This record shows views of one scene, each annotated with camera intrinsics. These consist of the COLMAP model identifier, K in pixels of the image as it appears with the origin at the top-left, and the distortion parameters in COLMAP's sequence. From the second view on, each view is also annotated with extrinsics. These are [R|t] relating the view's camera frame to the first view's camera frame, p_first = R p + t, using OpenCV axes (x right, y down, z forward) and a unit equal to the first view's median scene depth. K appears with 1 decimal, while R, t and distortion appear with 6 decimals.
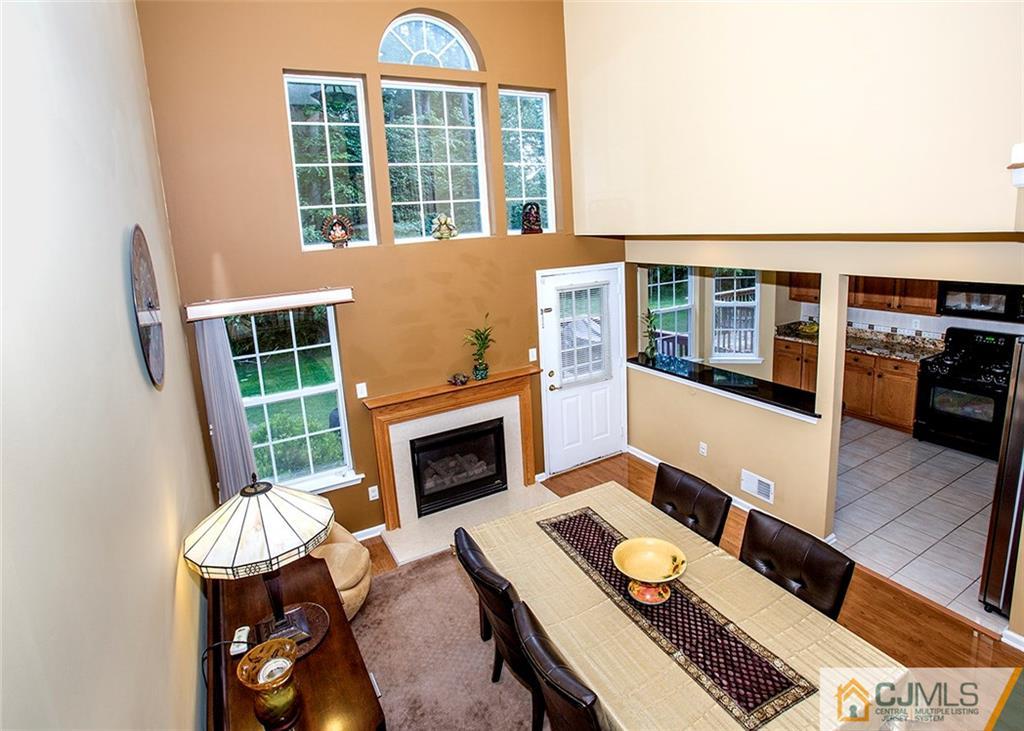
lens RADIAL K [[509.7, 0, 514.1], [0, 509.7, 303.1], [0, 0, 1]] dist [-0.038728, -0.000118]
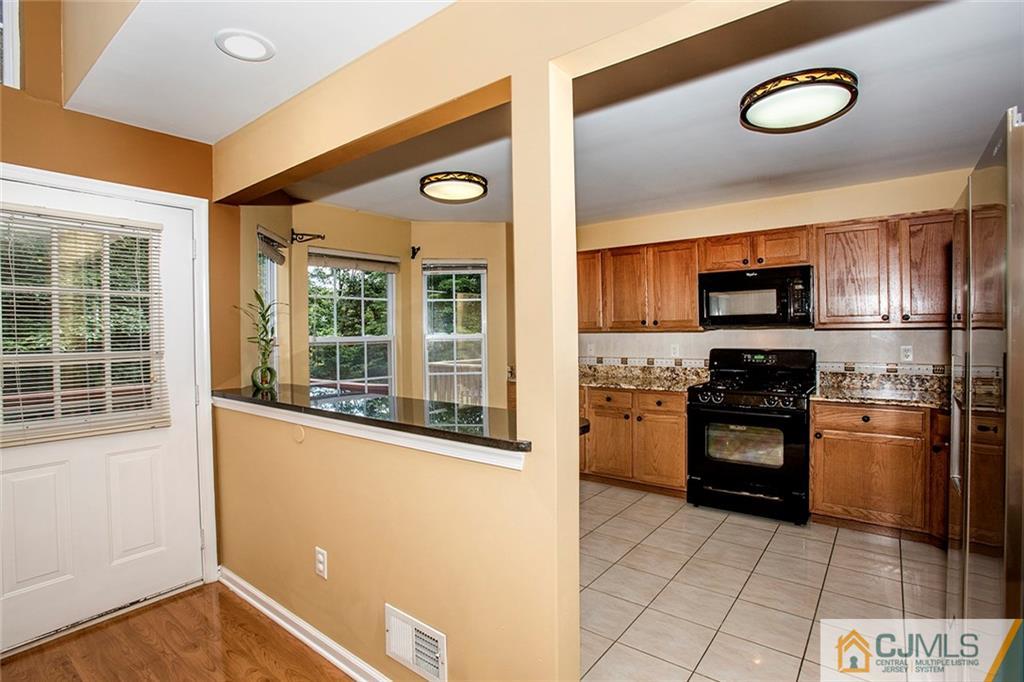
lens RADIAL K [[469.8, 0, 507.8], [0, 469.8, 335.4], [0, 0, 1]] dist [-0.026326, 0.000109]
pose [[0.926139, 0.039207, 0.375140, 0.314307], [0.020918, 0.987713, -0.154871, 0.135401], [-0.376603, 0.151279, 0.913939, 0.457906]]
